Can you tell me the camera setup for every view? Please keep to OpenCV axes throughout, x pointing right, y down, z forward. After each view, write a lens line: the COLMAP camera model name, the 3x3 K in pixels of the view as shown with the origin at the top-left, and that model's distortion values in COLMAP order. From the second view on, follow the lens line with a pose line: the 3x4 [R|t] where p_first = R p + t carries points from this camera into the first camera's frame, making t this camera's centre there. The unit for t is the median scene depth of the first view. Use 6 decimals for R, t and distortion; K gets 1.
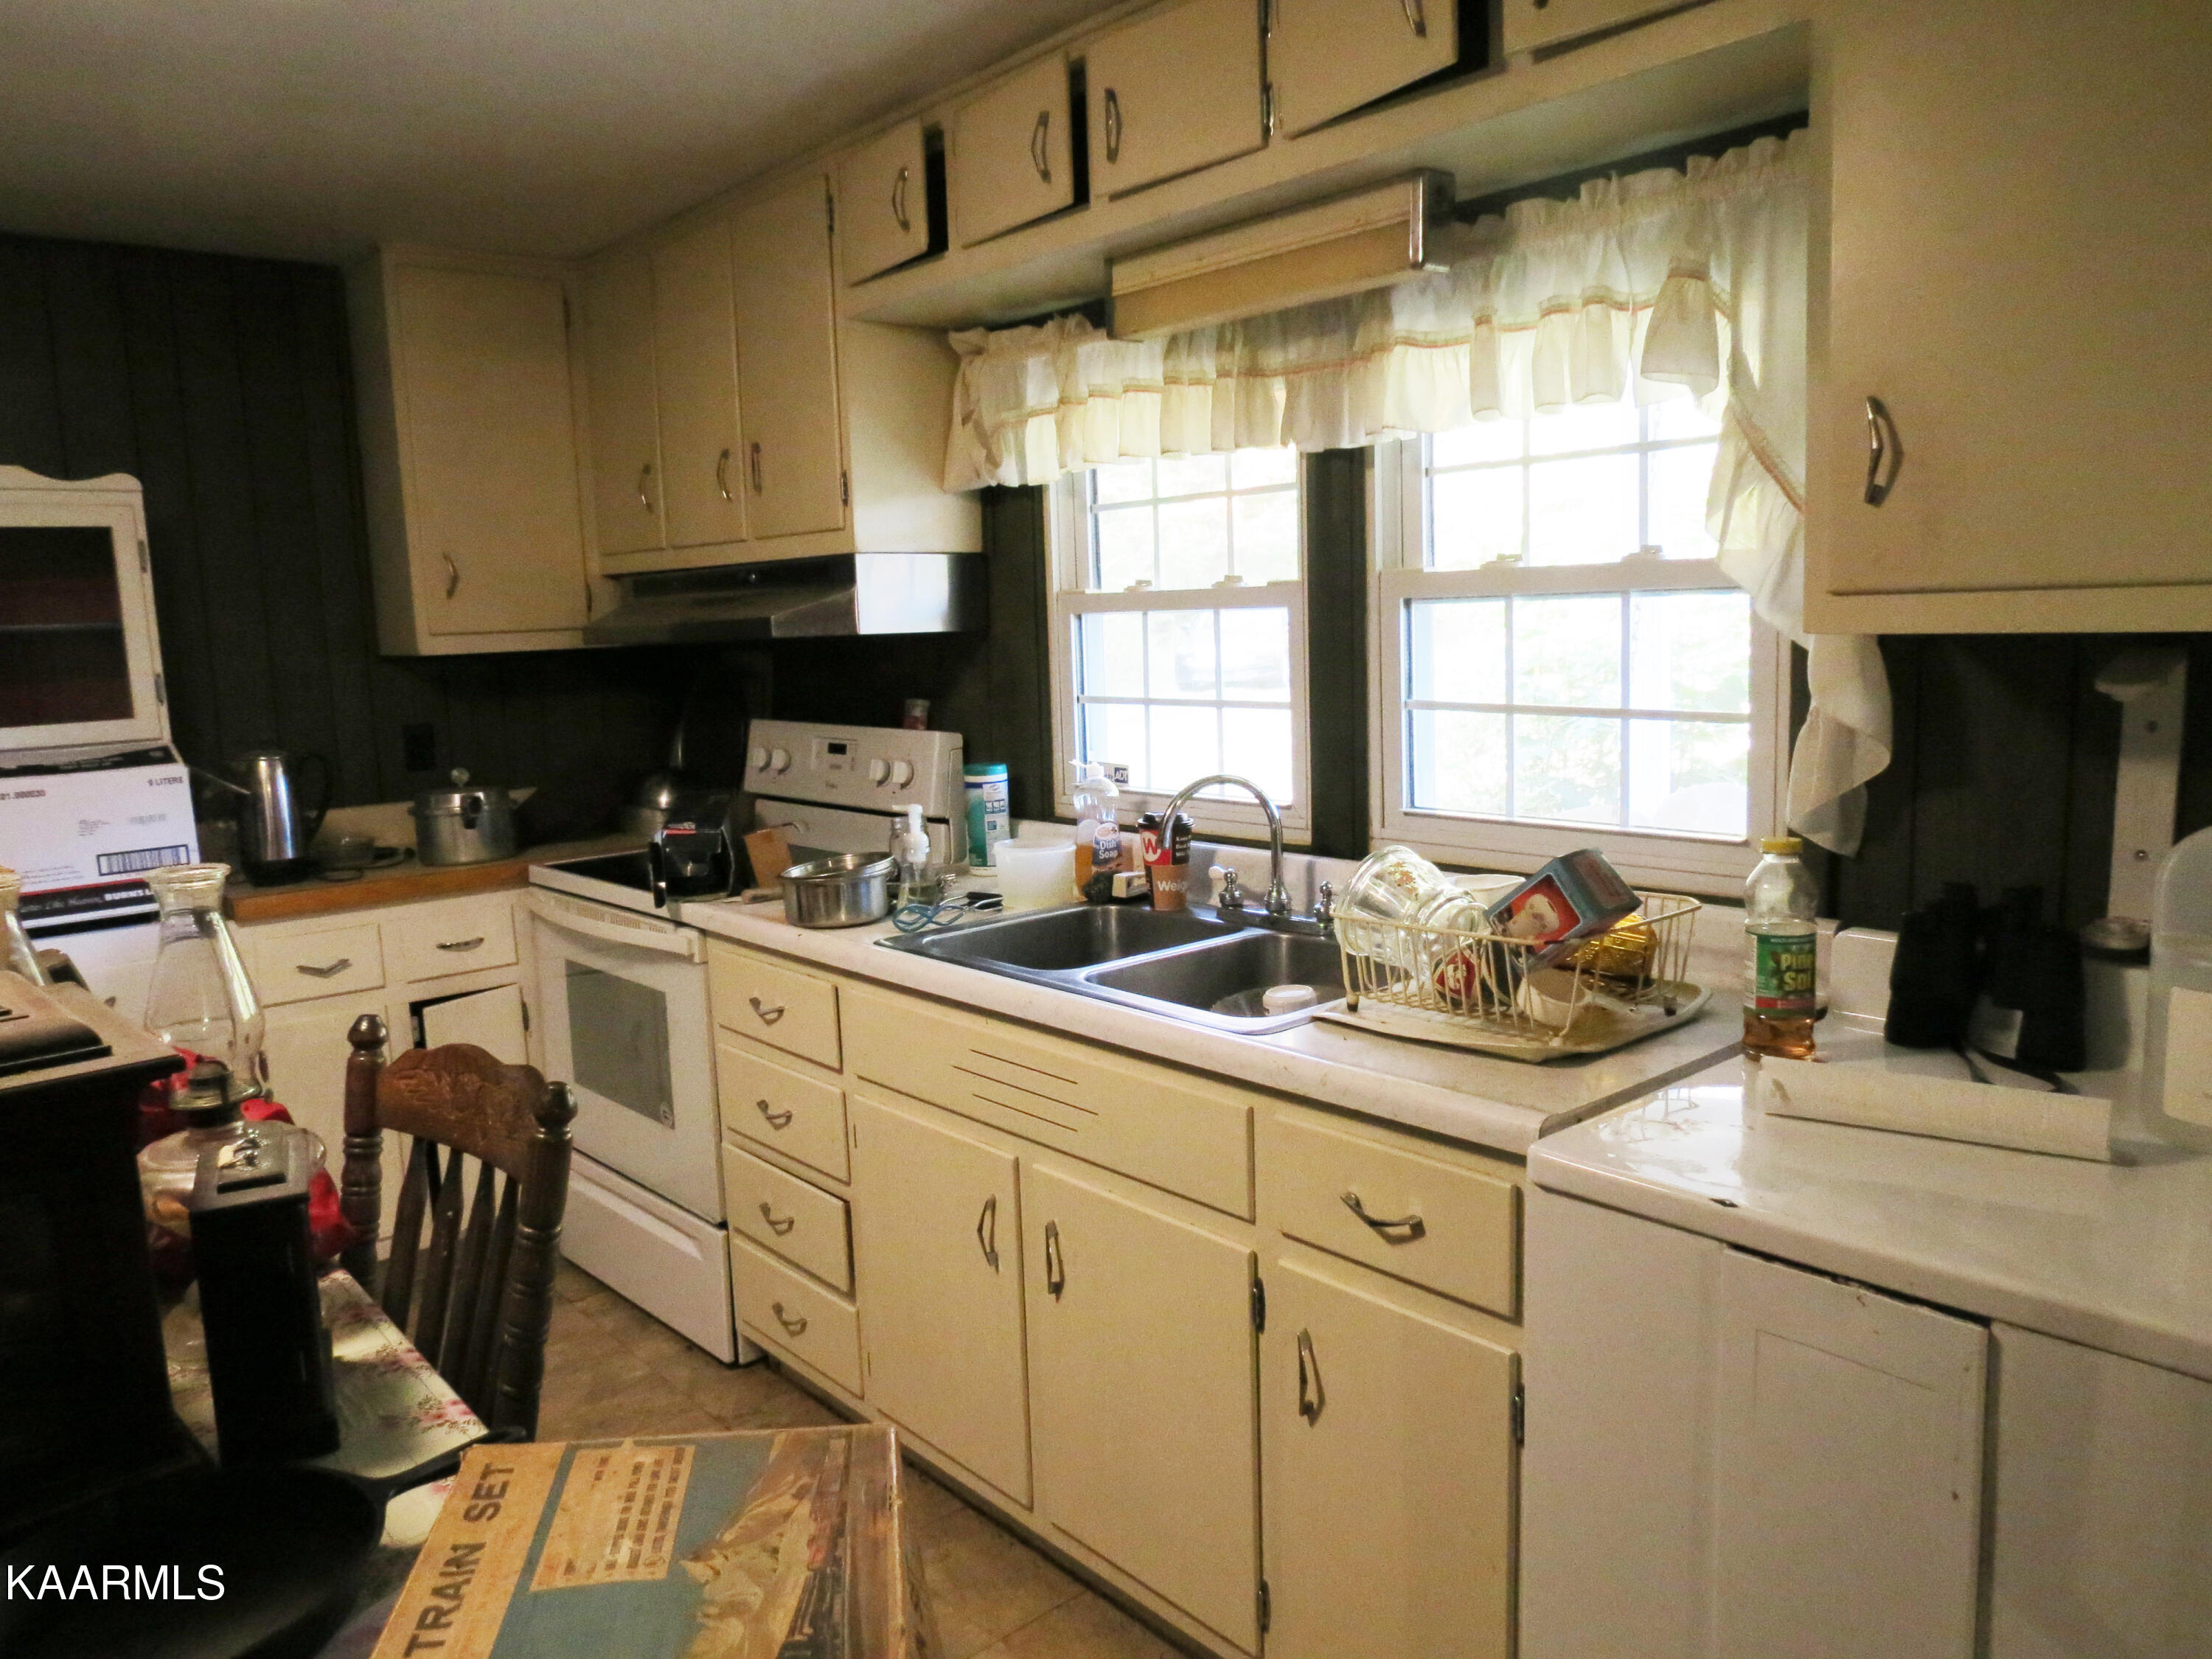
lens RADIAL K [[1570.7, 0, 1089.3], [0, 1570.7, 843.4], [0, 0, 1]] dist [-0.030533, 0.012823]
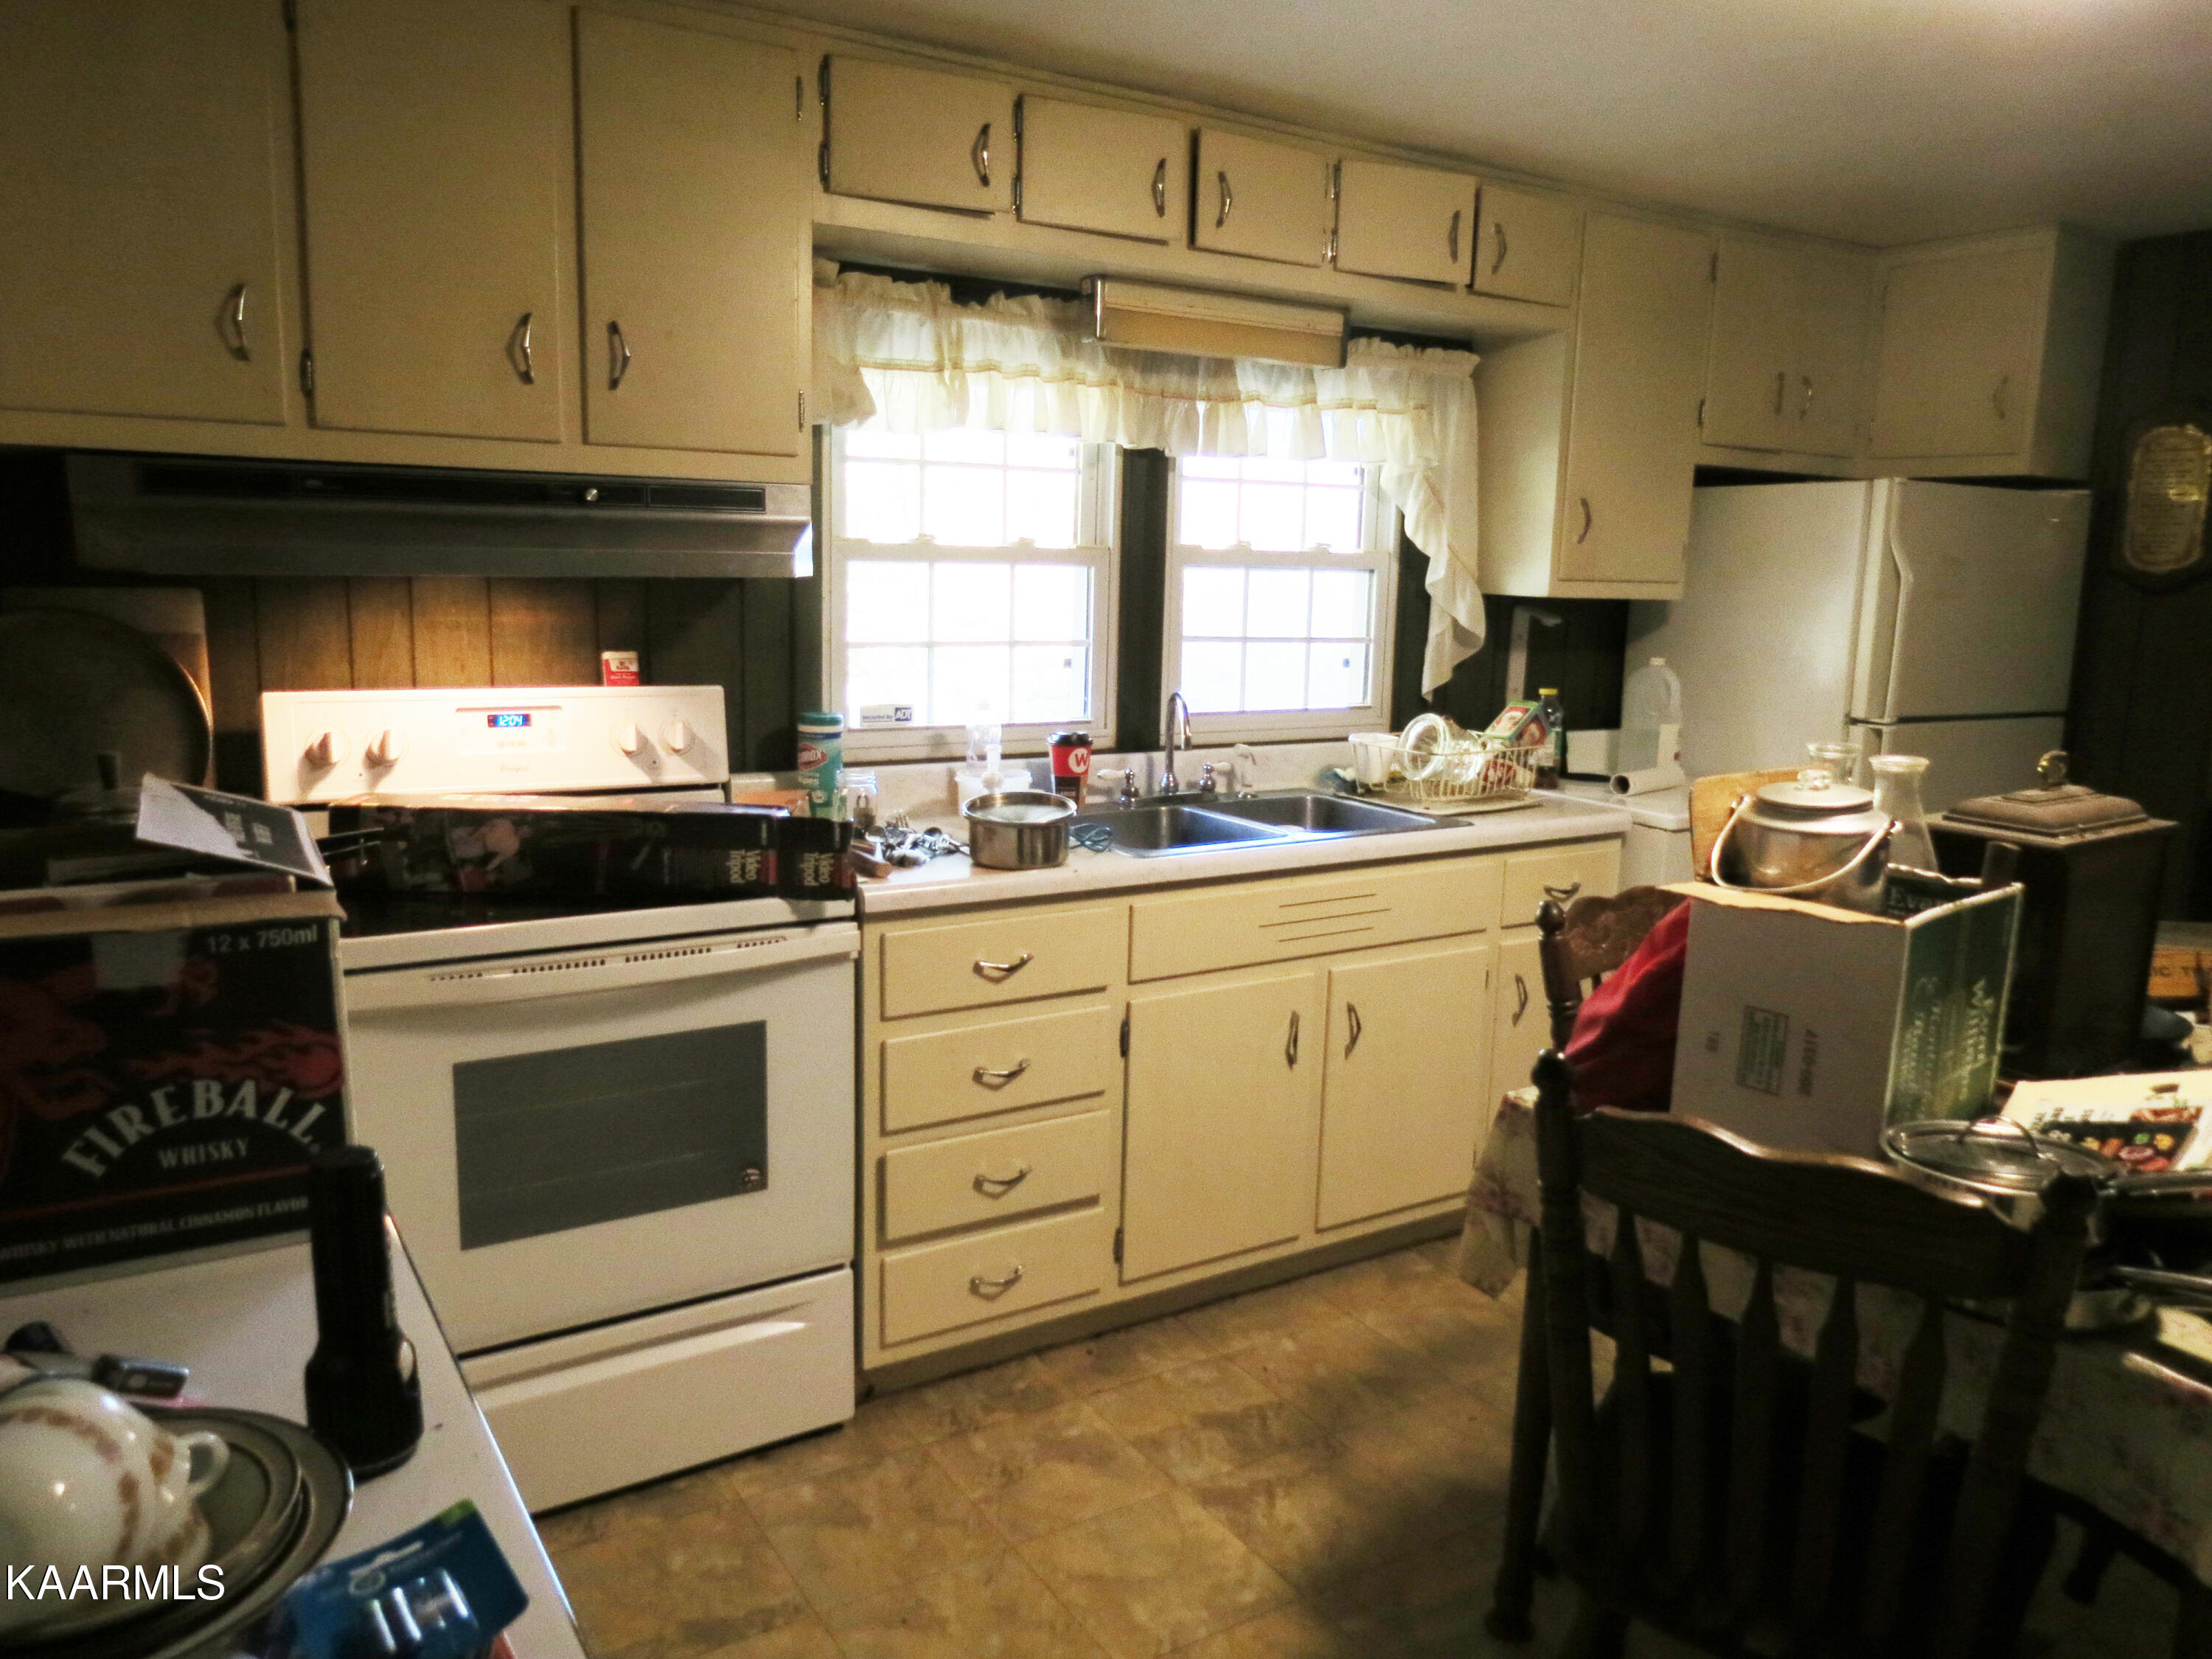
lens RADIAL K [[1570.7, 0, 1104.1], [0, 1570.7, 836.2], [0, 0, 1]] dist [-0.030533, 0.012823]
pose [[0.148664, -0.134031, 0.979762, -1.029755], [0.115317, 0.986362, 0.117437, -0.071693], [-0.982141, 0.095525, 0.162093, 0.703737]]
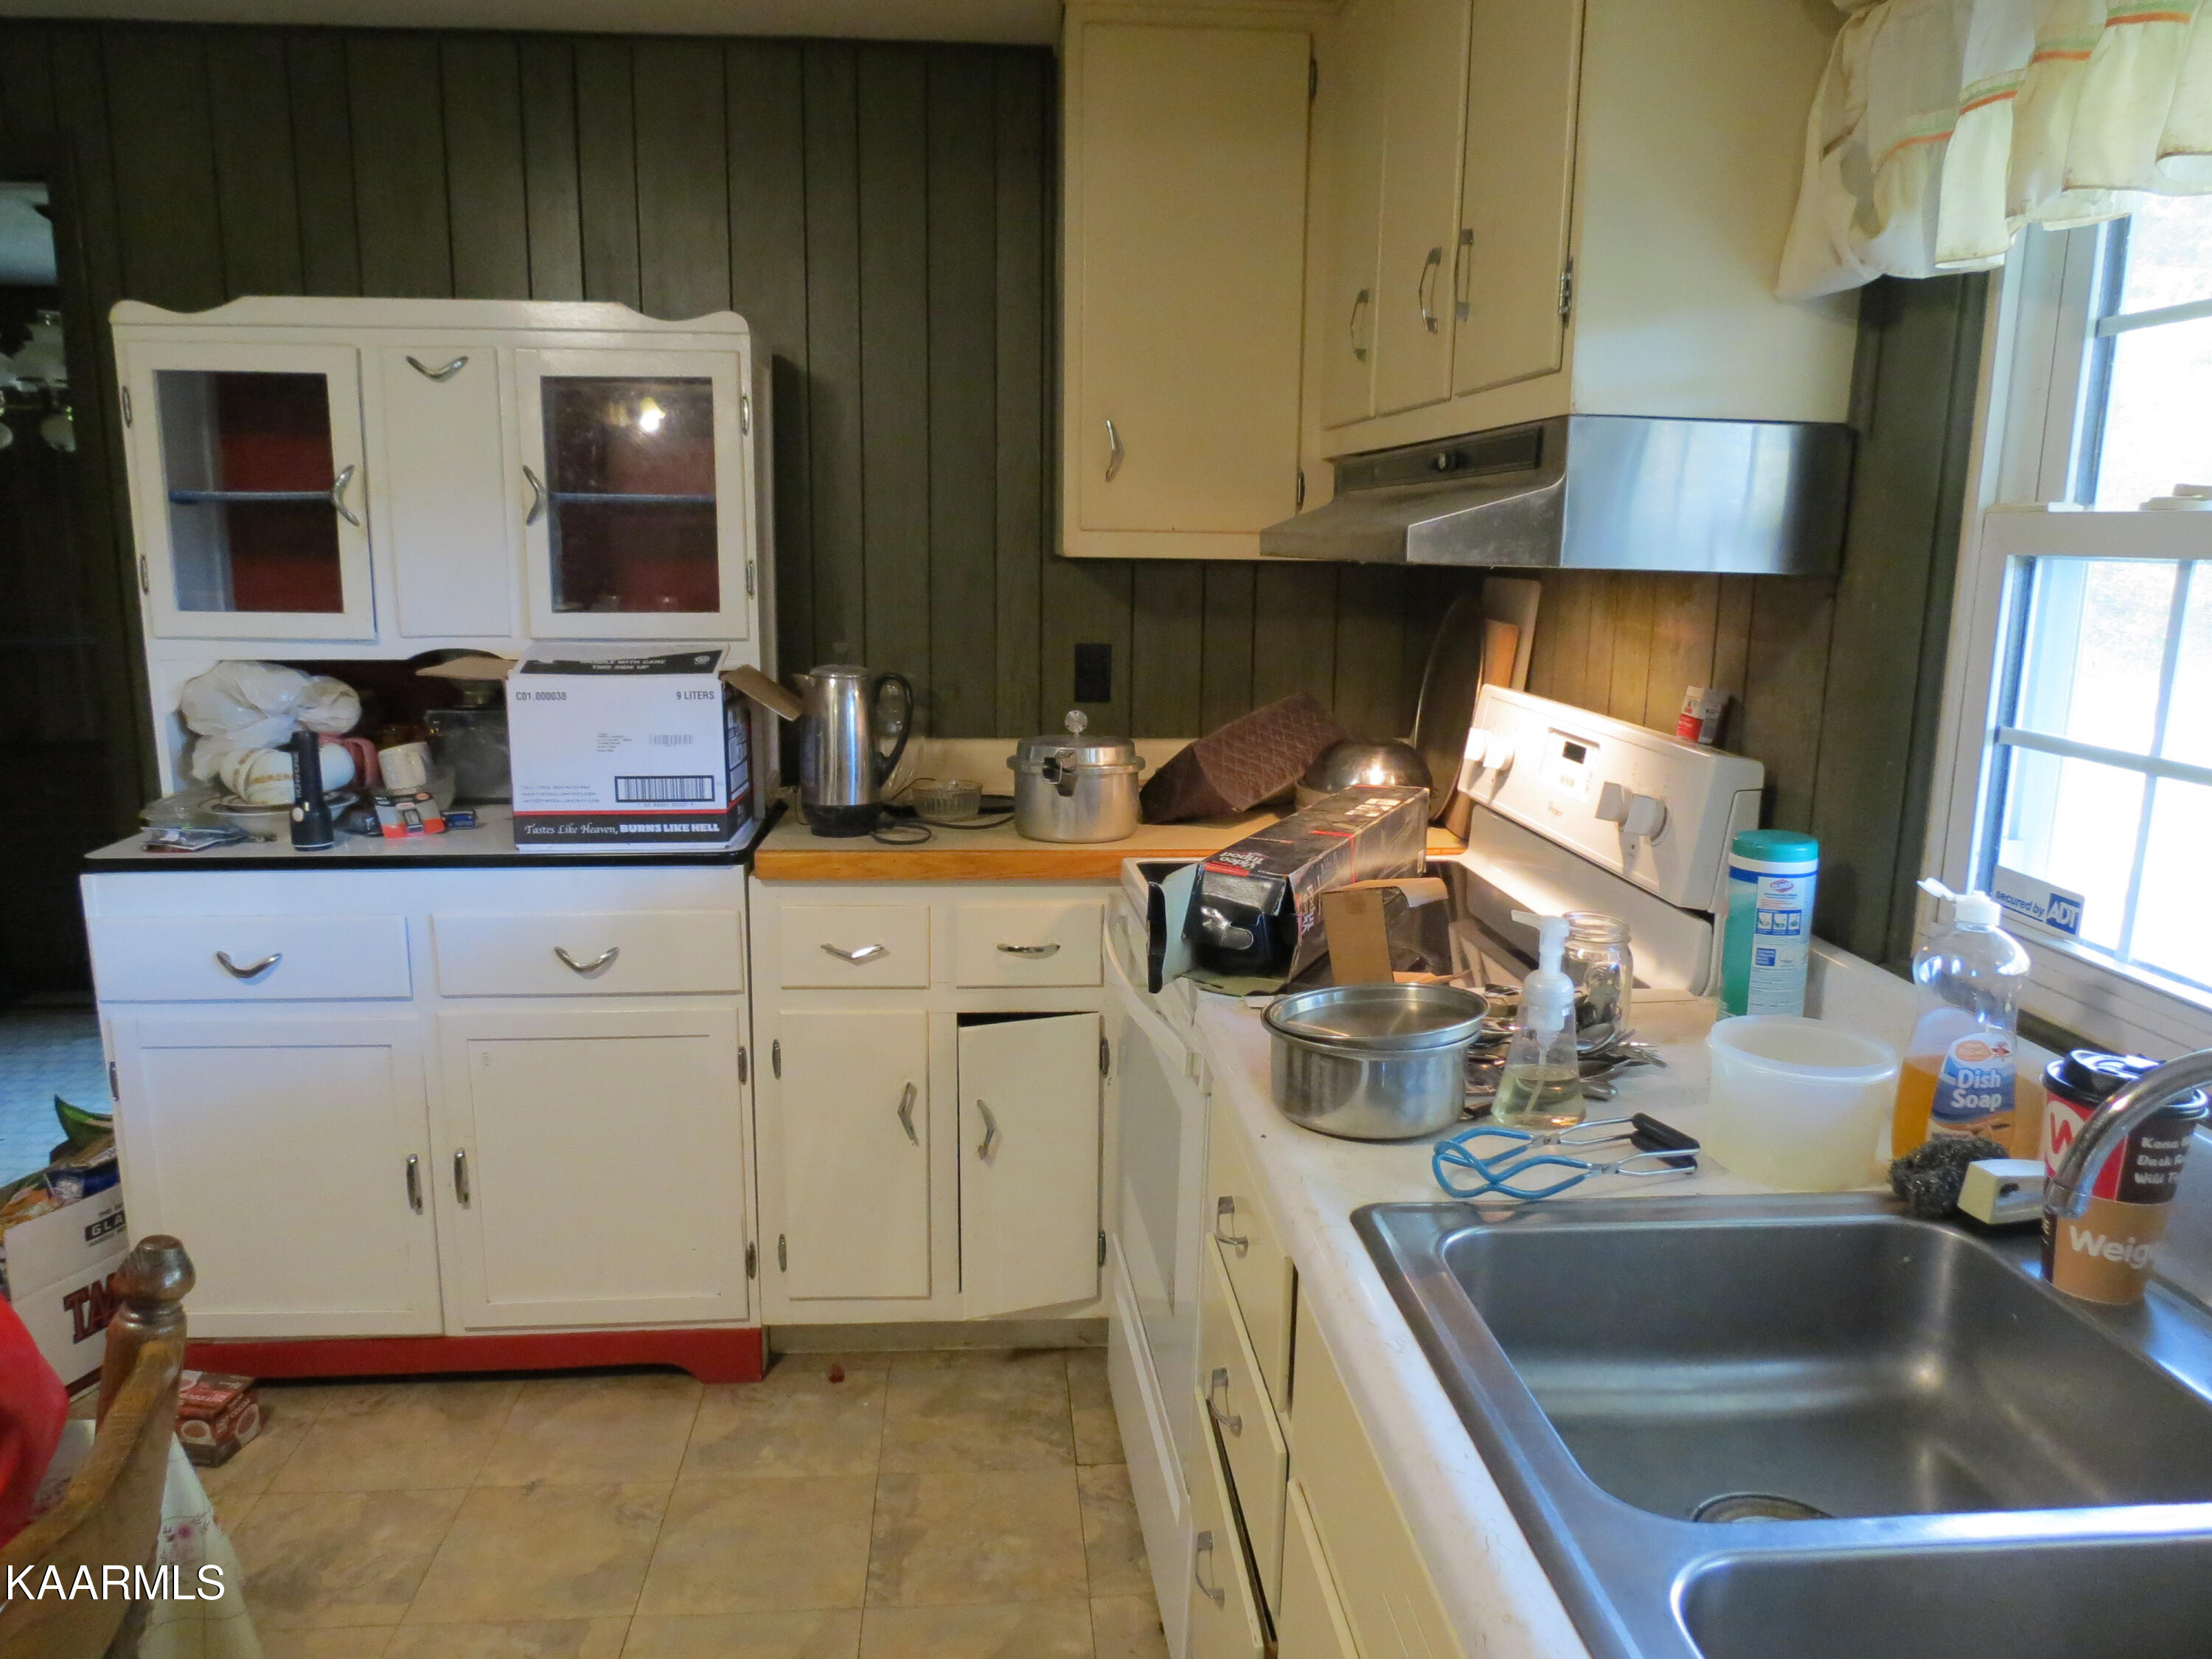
lens RADIAL K [[1570.7, 0, 1100.3], [0, 1570.7, 848.7], [0, 0, 1]] dist [-0.030533, 0.012823]
pose [[0.811134, 0.162941, -0.561705, 0.044416], [-0.127548, 0.986574, 0.102000, -0.073200], [0.570783, -0.011091, 0.821026, 0.468012]]
